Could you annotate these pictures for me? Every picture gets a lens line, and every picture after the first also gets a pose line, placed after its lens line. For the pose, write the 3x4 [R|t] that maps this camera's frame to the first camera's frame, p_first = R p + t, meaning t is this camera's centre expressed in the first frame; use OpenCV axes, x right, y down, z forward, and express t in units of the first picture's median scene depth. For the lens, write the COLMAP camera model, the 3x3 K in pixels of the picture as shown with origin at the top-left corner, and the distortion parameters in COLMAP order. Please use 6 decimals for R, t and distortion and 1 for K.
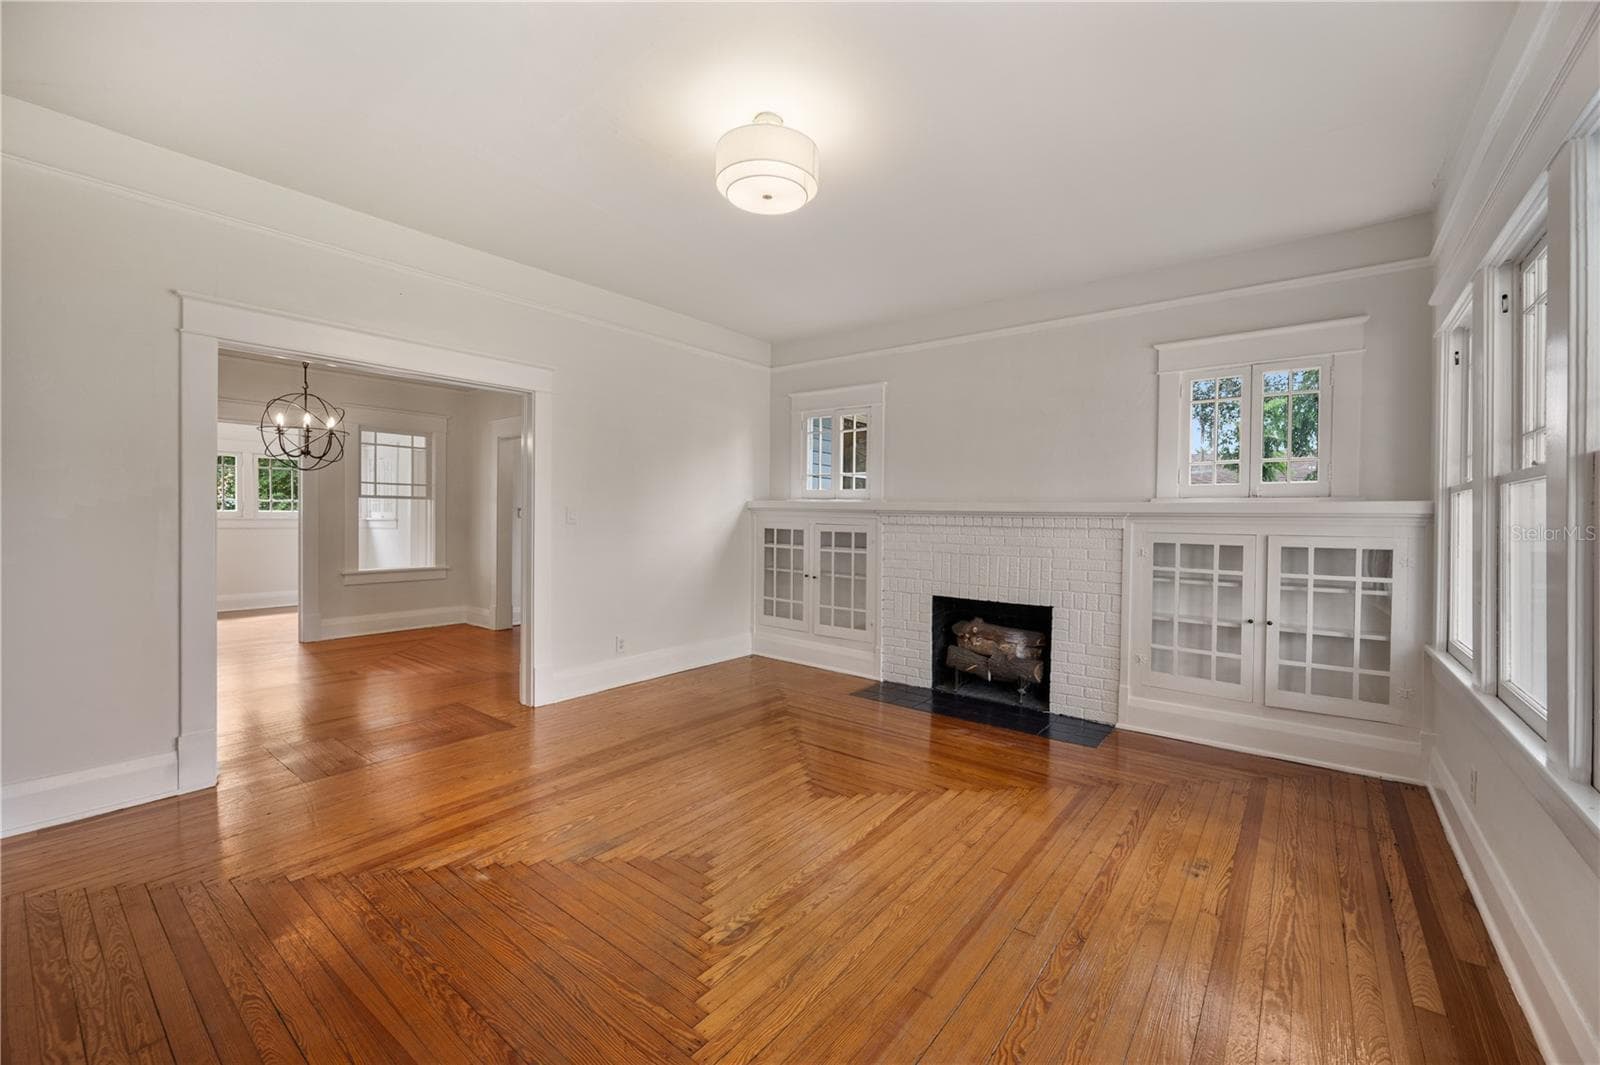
lens RADIAL K [[647.5, 0, 800.1], [0, 647.5, 522.0], [0, 0, 1]] dist [0.002333, 0.000108]
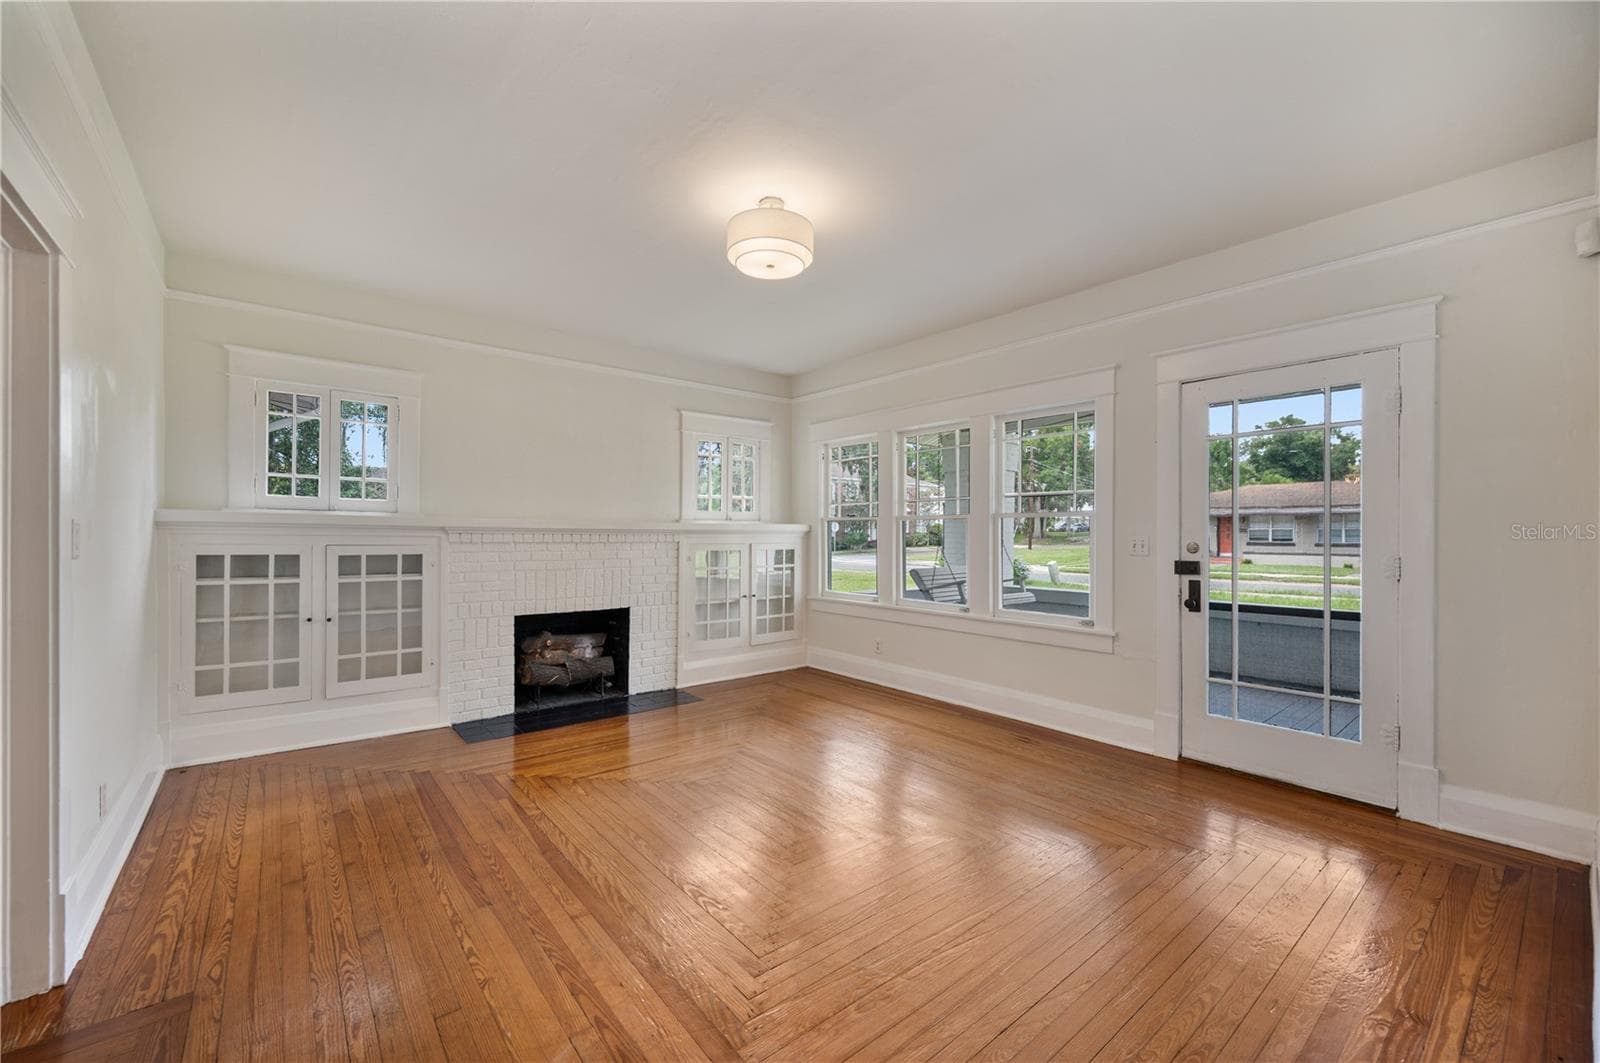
lens RADIAL K [[640.5, 0, 818.7], [0, 640.5, 534.2], [0, 0, 1]] dist [0.000648, -0.000003]
pose [[0.206551, -0.012472, 0.978356, -0.627716], [0.006634, 0.999914, 0.011346, -0.015523], [-0.978413, 0.004147, 0.206616, 0.360330]]
